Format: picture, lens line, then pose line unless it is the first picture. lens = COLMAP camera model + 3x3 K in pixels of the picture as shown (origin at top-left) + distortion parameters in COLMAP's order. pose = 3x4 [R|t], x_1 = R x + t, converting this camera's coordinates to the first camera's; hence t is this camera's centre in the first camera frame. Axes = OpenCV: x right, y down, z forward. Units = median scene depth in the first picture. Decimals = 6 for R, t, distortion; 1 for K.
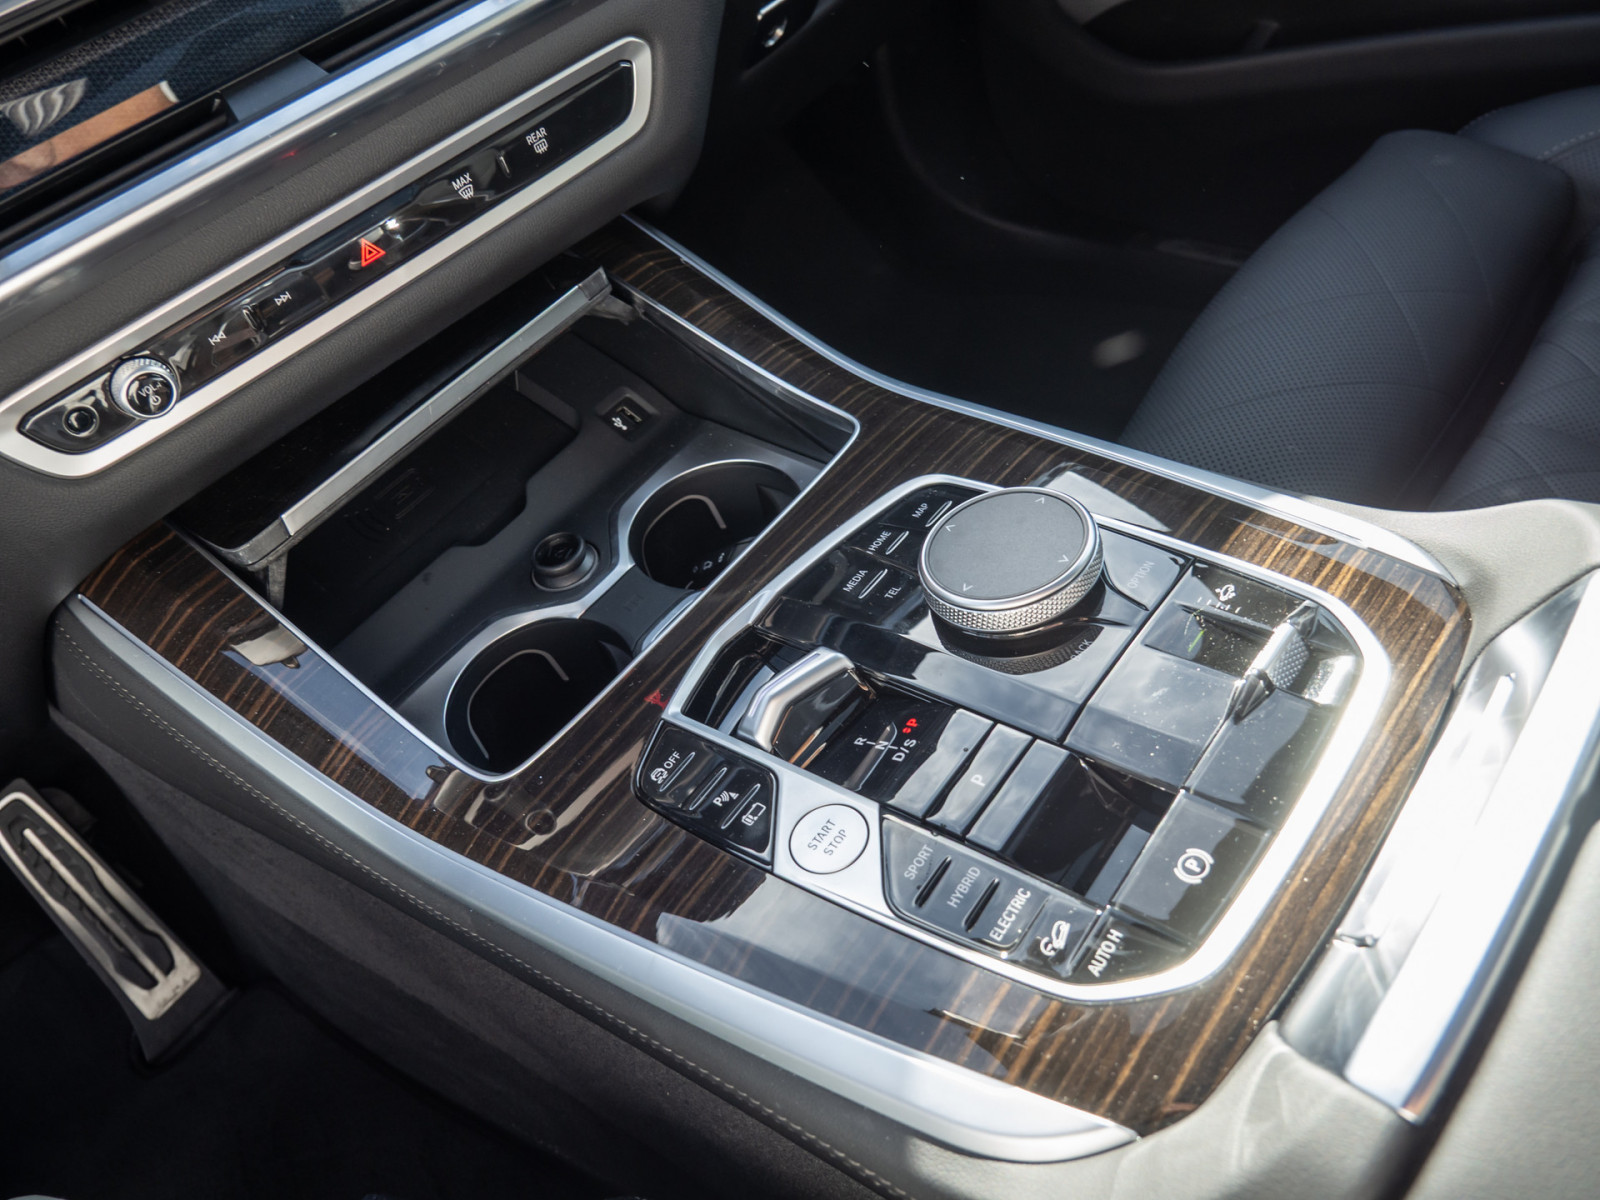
lens RADIAL K [[1167.2, 0, 792.7], [0, 1167.2, 612.7], [0, 0, 1]] dist [-0.050214, 0.012185]
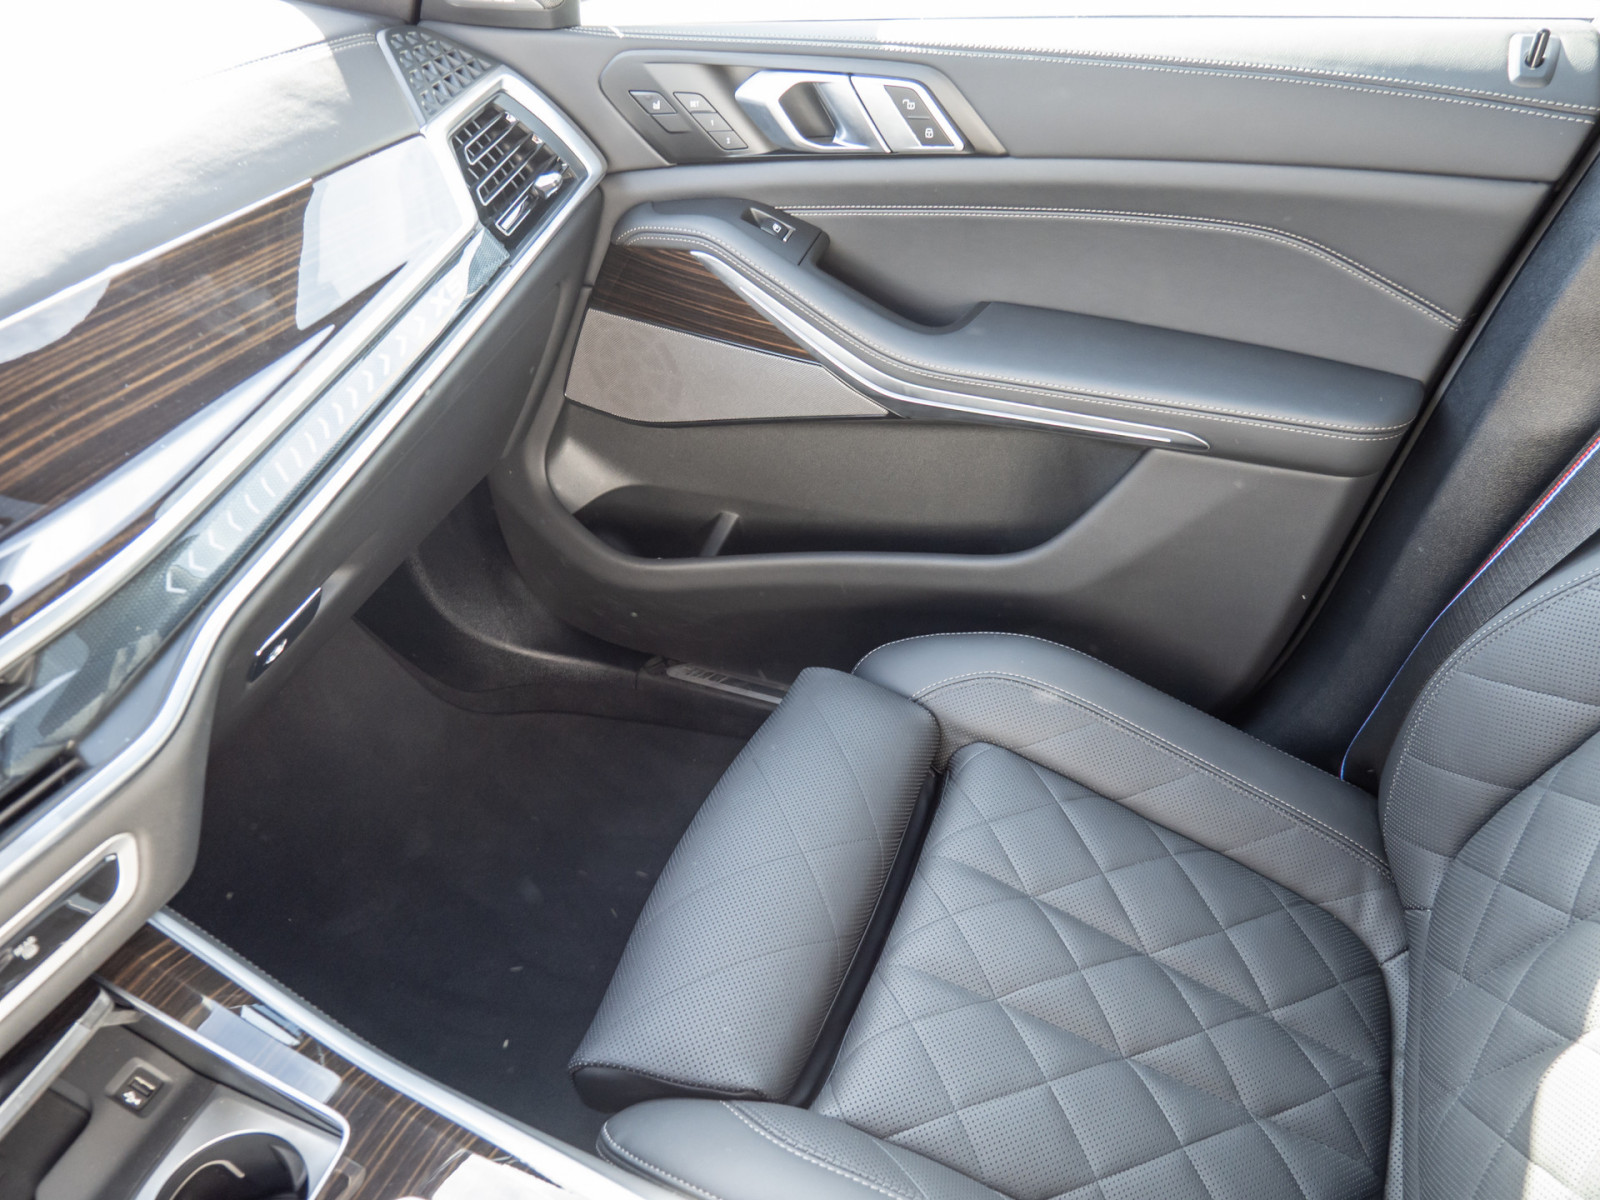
lens RADIAL K [[1167.2, 0, 794.3], [0, 1167.2, 612.6], [0, 0, 1]] dist [-0.050214, 0.012185]
pose [[0.942160, -0.063142, 0.329163, 0.117904], [0.115335, 0.983193, -0.141523, -0.407318], [-0.314695, 0.171301, 0.933607, -0.280656]]
